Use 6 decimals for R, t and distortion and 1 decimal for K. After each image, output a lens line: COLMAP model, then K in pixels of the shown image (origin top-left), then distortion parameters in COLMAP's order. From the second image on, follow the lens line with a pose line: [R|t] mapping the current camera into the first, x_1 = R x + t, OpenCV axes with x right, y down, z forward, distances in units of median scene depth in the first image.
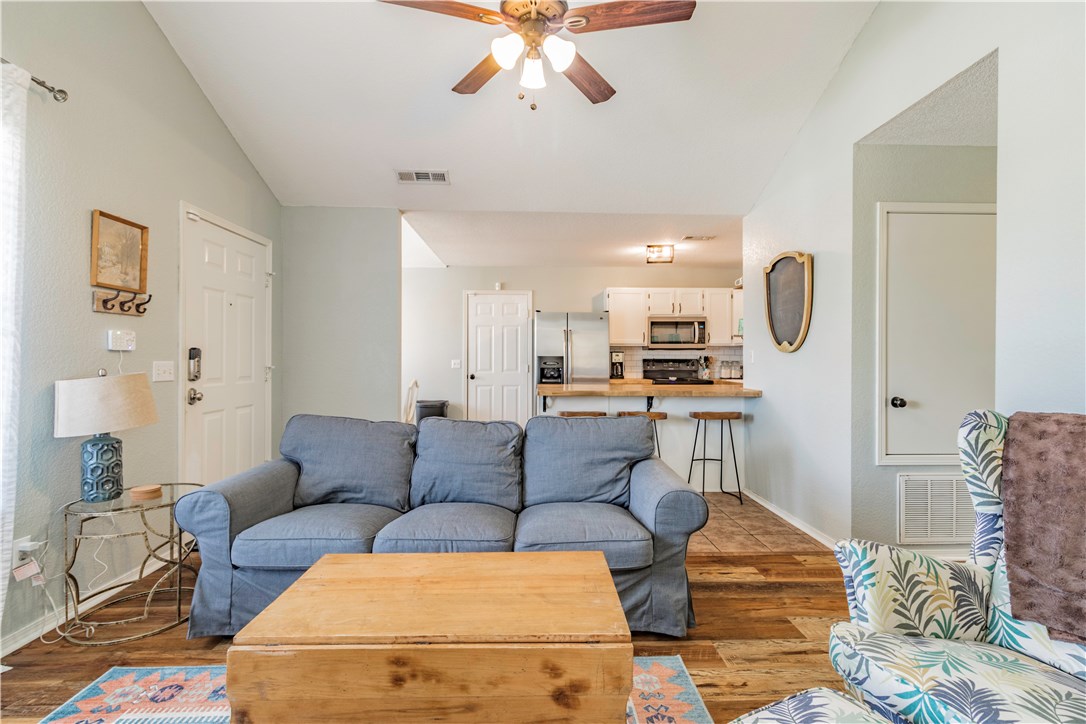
lens RADIAL K [[497.2, 0, 553.0], [0, 497.2, 358.2], [0, 0, 1]] dist [0.001622, 0.000931]
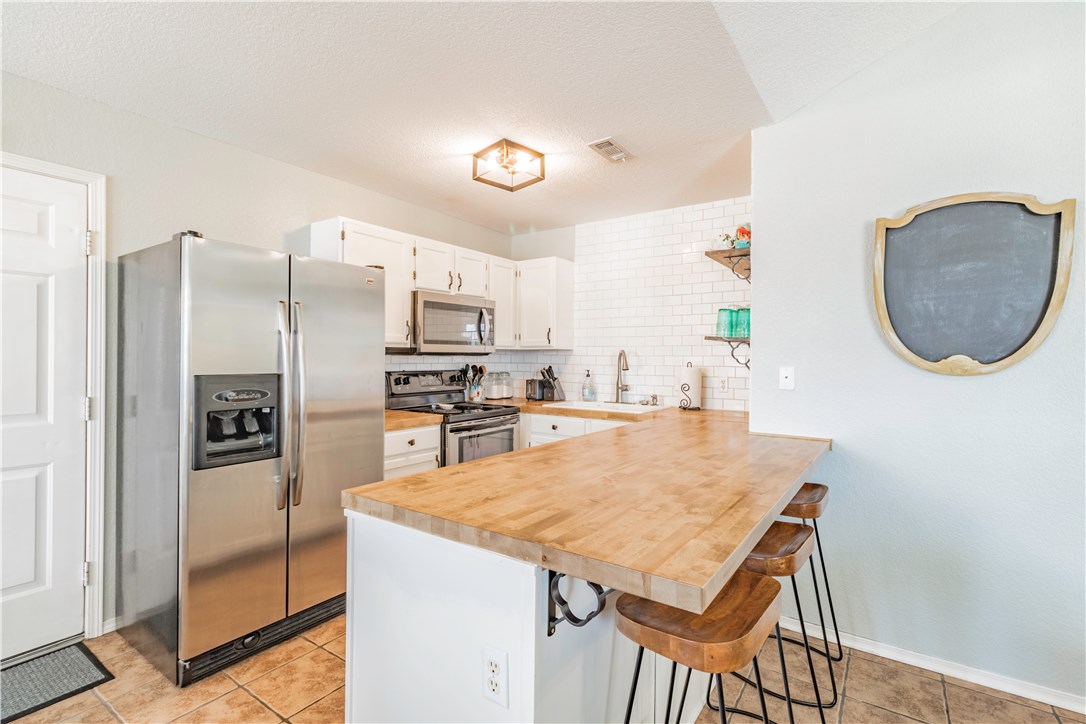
lens RADIAL K [[497.2, 0, 546.0], [0, 497.2, 358.3], [0, 0, 1]] dist [0.001622, 0.000931]
pose [[0.598984, 0.000375, 0.800761, -0.137943], [-0.007059, 0.999964, 0.004812, -0.016557], [-0.800730, -0.008535, 0.598965, 0.573161]]
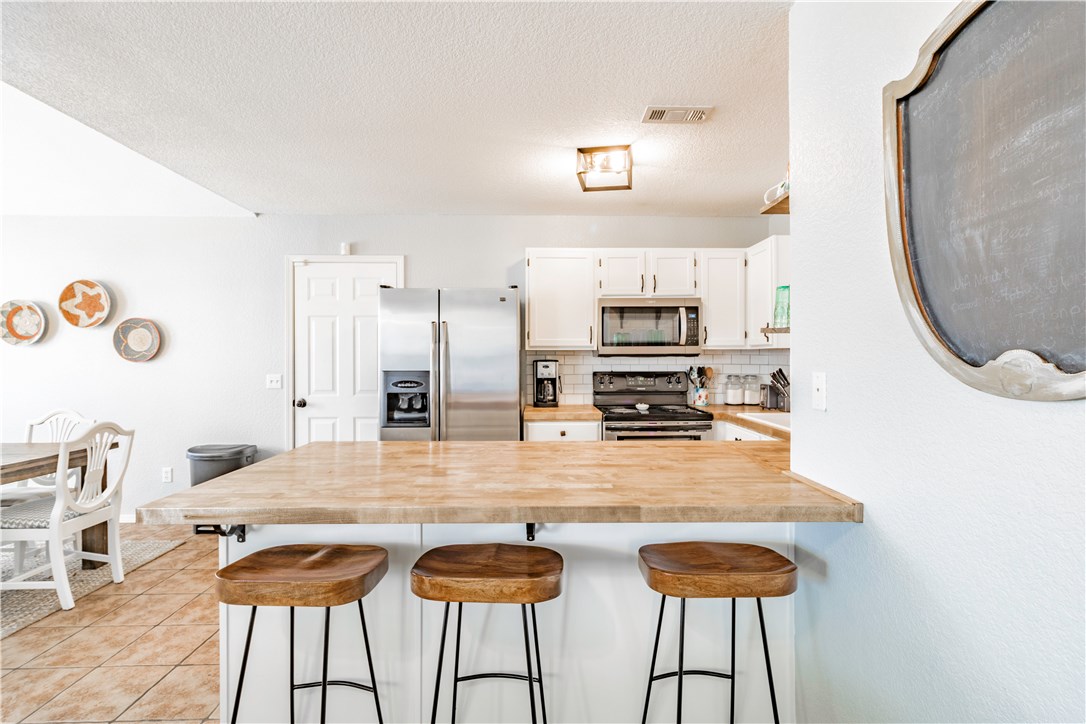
lens RADIAL K [[497.2, 0, 553.2], [0, 497.2, 359.1], [0, 0, 1]] dist [0.001622, 0.000931]
pose [[0.999973, -0.003192, -0.006566, 0.141769], [0.003231, 0.999978, 0.005857, -0.017592], [0.006547, -0.005878, 0.999961, 0.425609]]
